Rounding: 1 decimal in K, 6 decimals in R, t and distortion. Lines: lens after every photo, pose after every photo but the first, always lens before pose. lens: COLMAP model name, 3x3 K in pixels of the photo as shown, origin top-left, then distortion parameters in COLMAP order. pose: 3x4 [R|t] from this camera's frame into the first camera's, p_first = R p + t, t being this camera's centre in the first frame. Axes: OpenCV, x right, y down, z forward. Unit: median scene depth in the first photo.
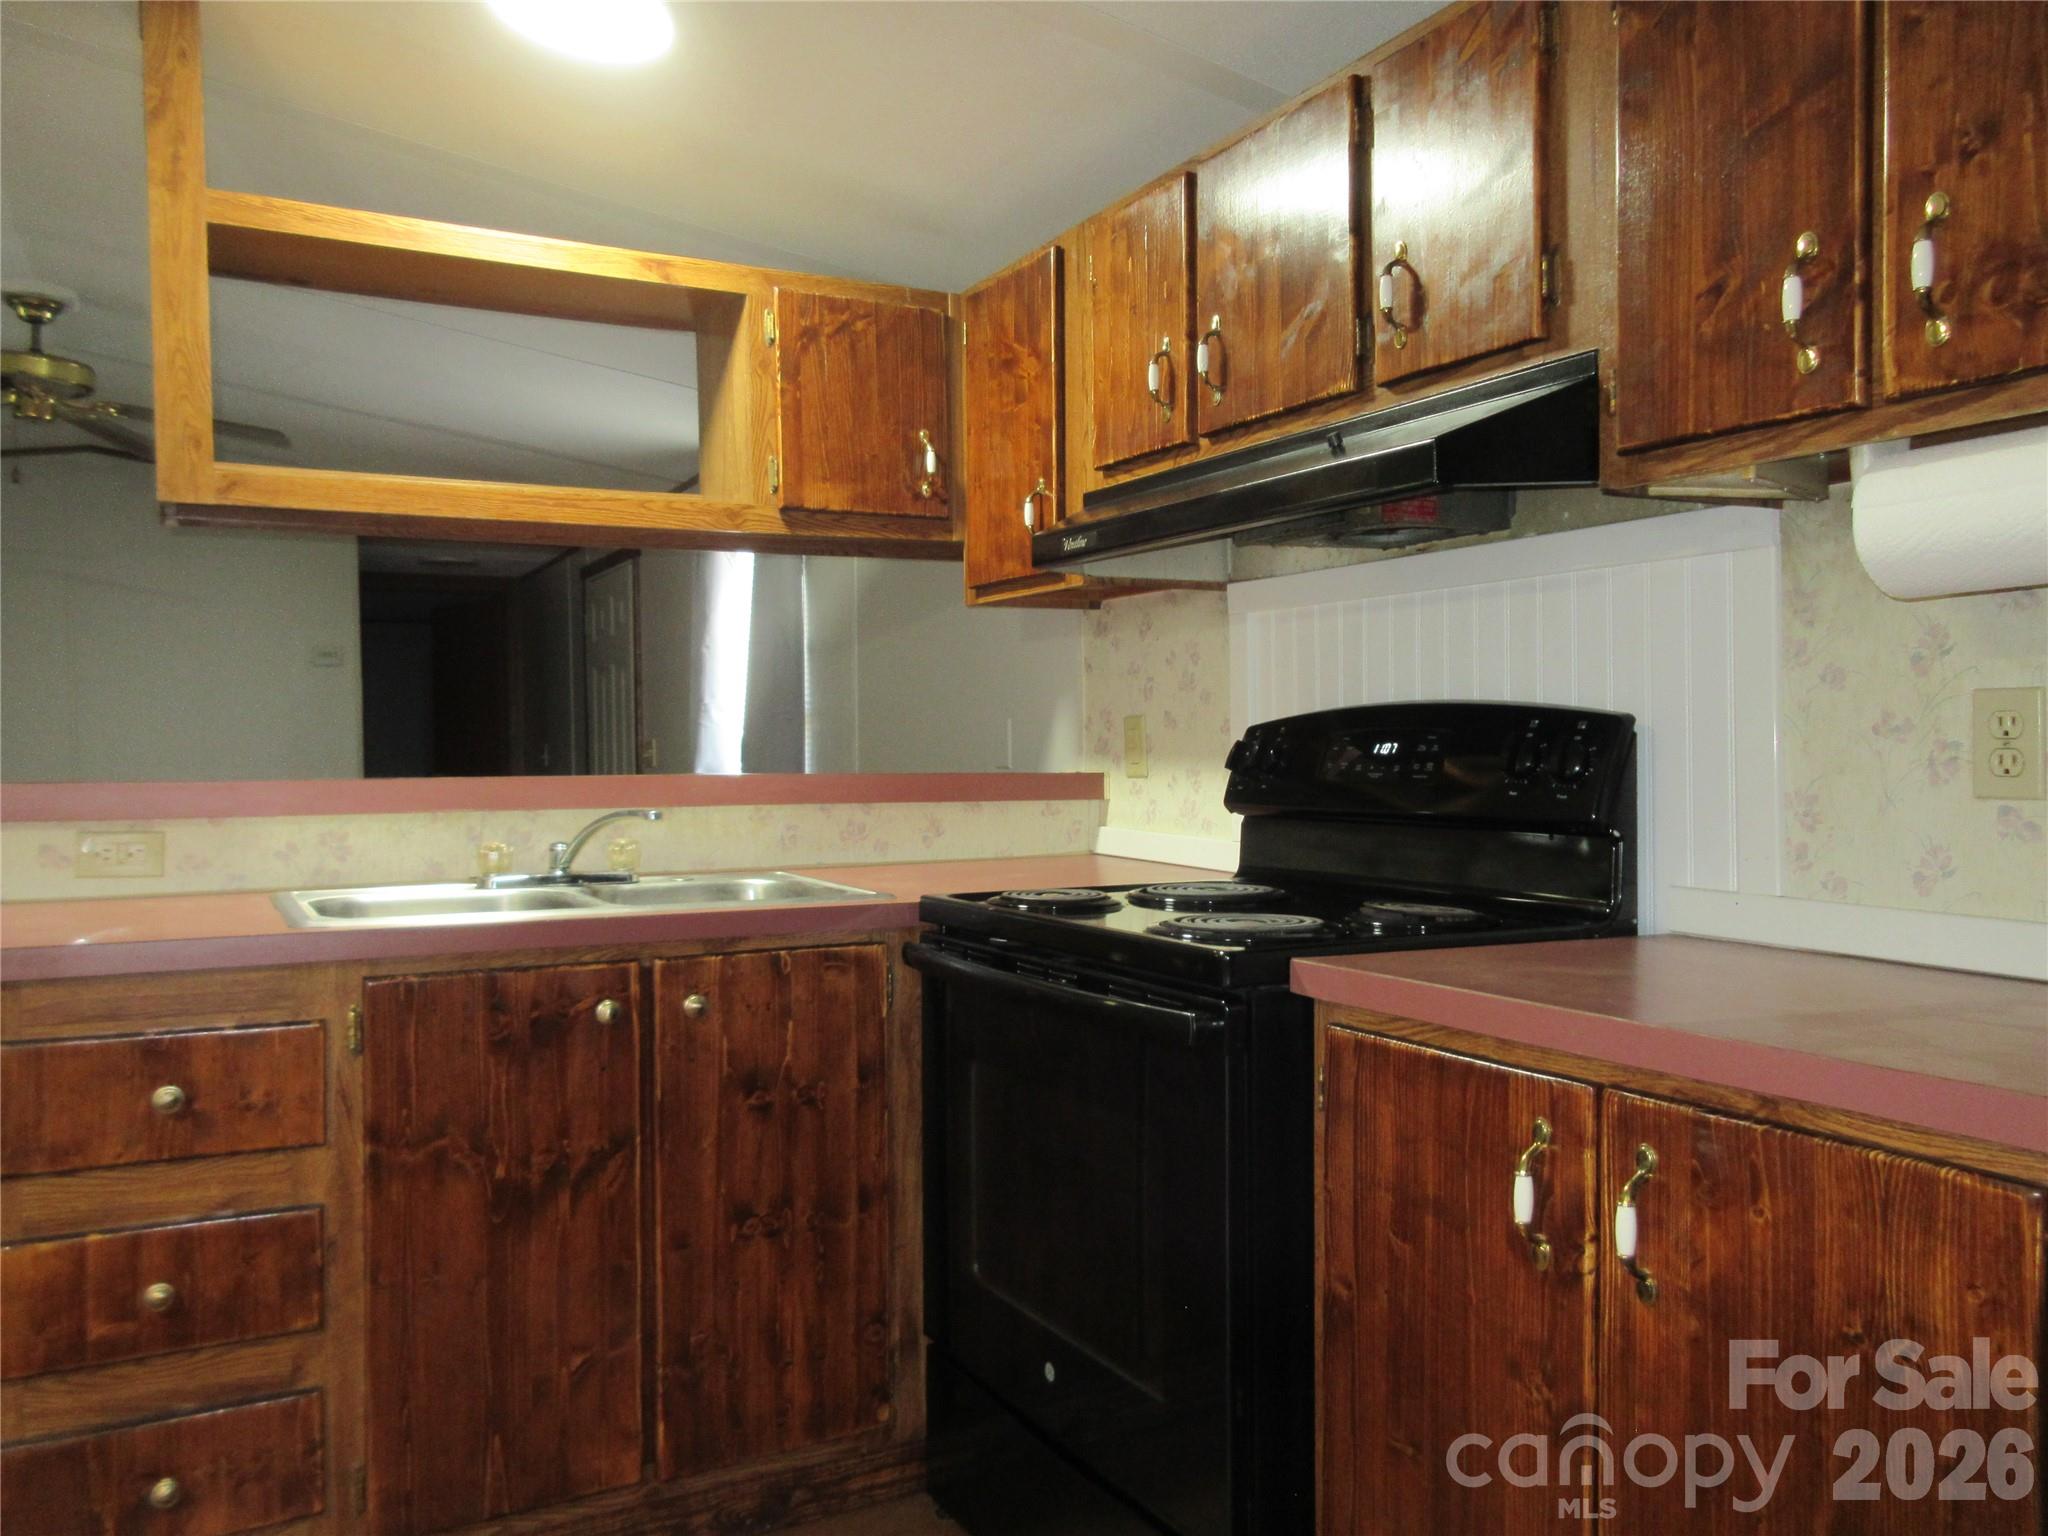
lens RADIAL K [[1540.7, 0, 1022.0], [0, 1540.7, 772.5], [0, 0, 1]] dist [0.003931, 0.011694]
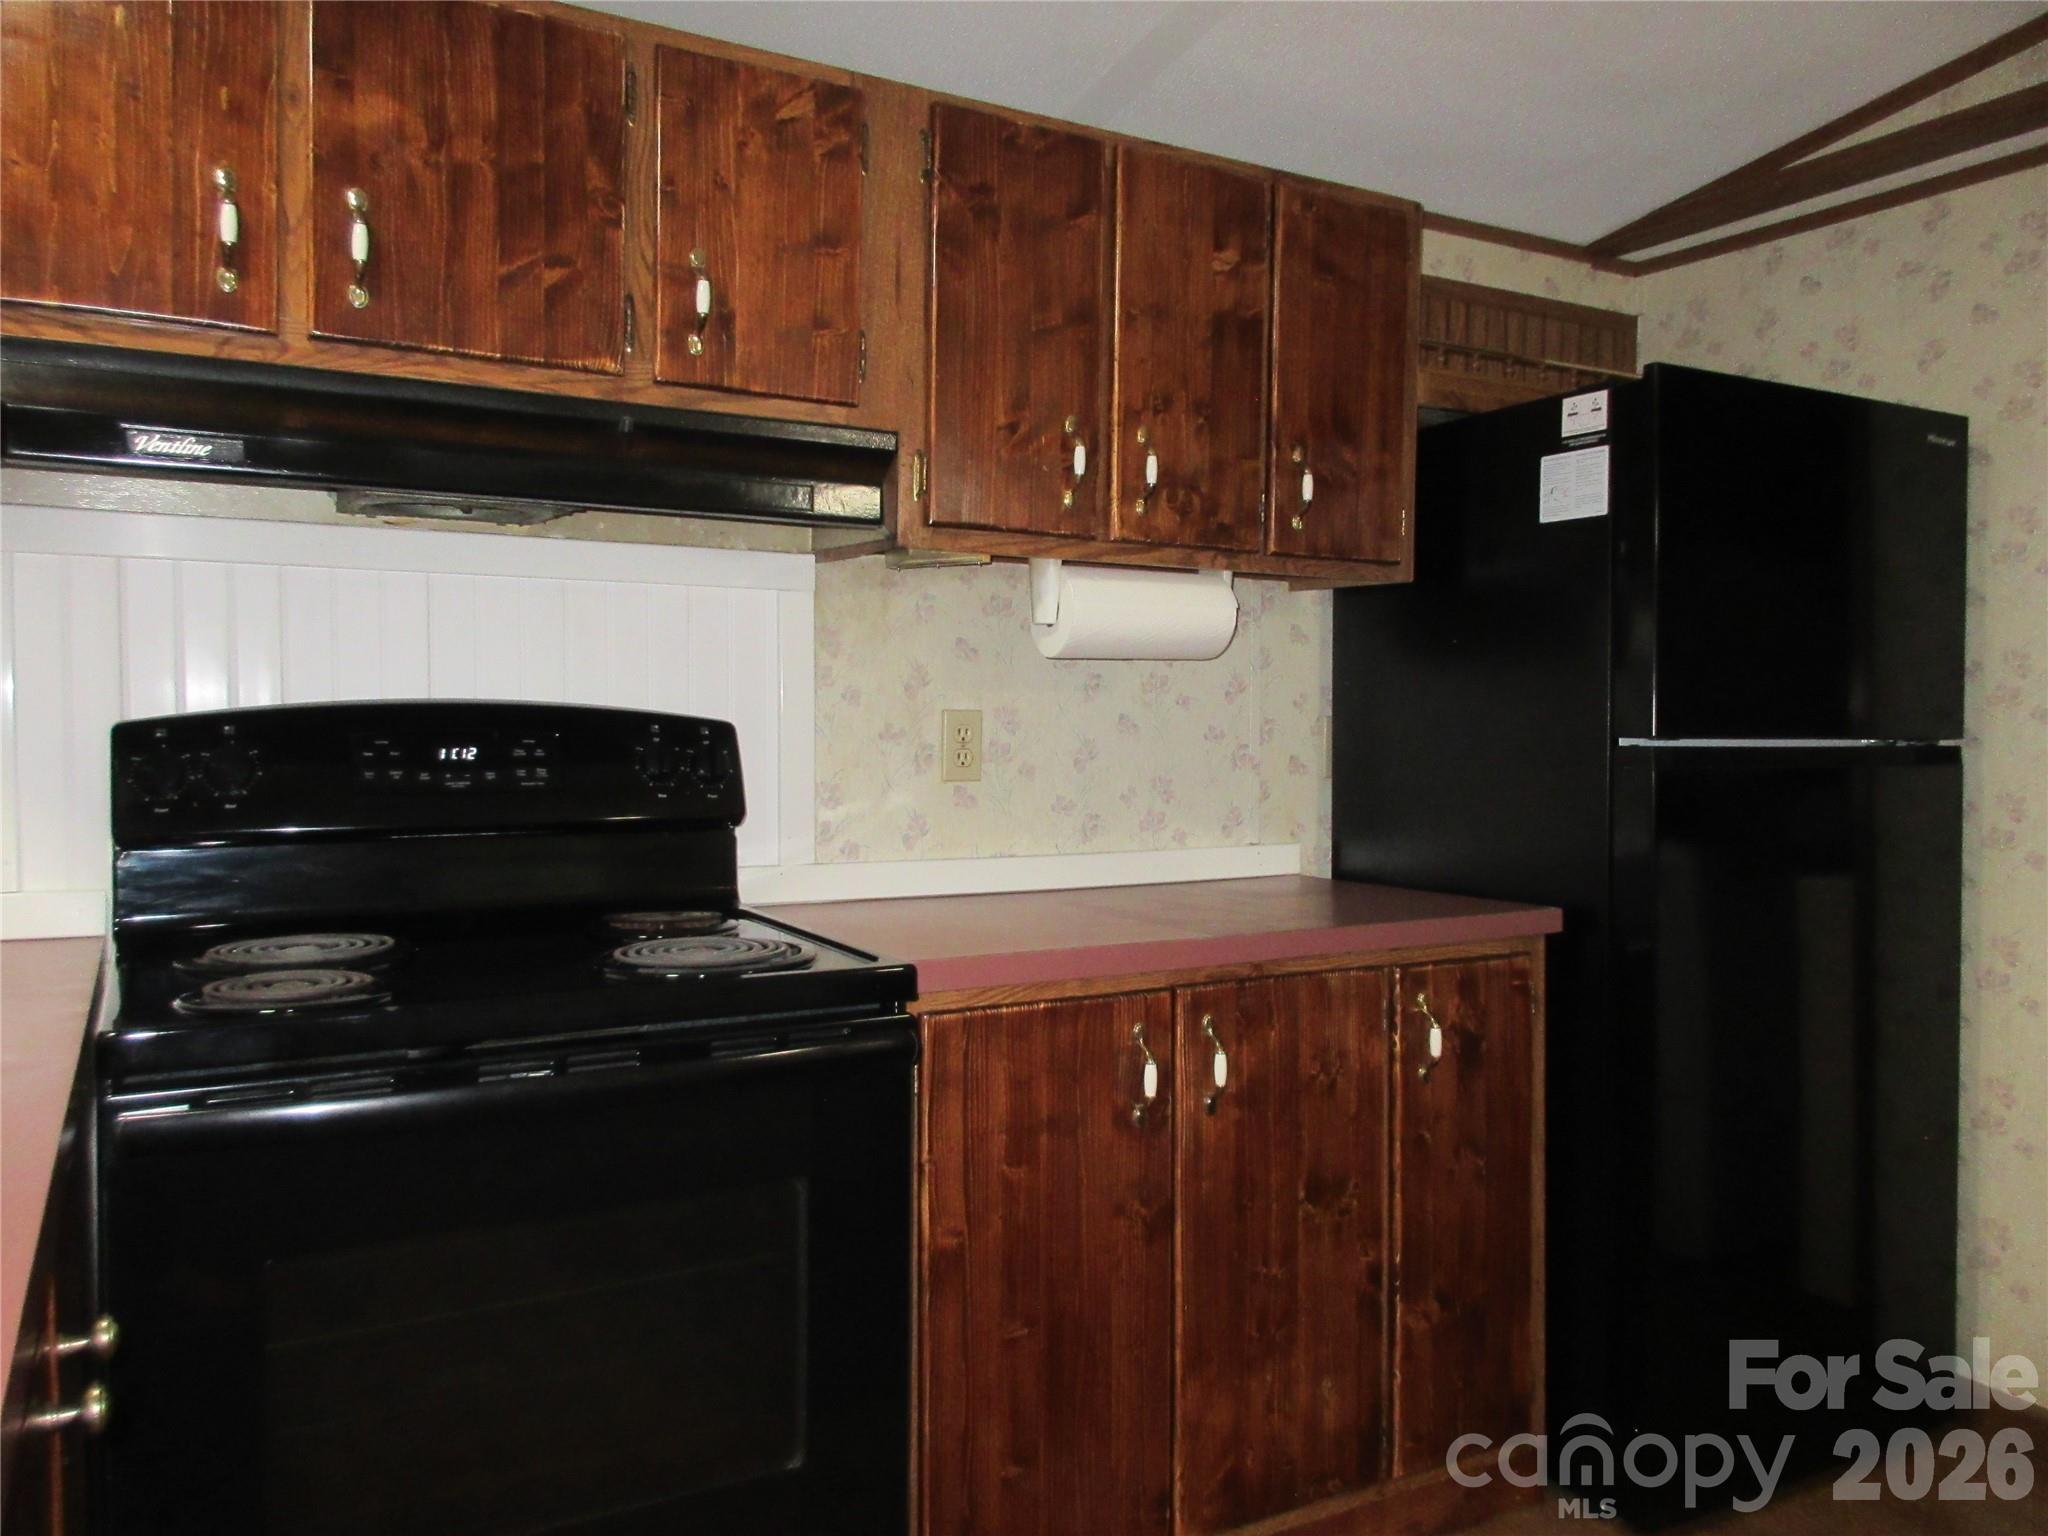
lens RADIAL K [[1540.7, 0, 1024.1], [0, 1540.7, 758.8], [0, 0, 1]] dist [0.003931, 0.011694]
pose [[-0.014435, -0.030763, 0.999422, -0.916280], [0.005197, 0.999511, 0.030841, -0.053276], [-0.999882, 0.005639, -0.014268, 0.964555]]
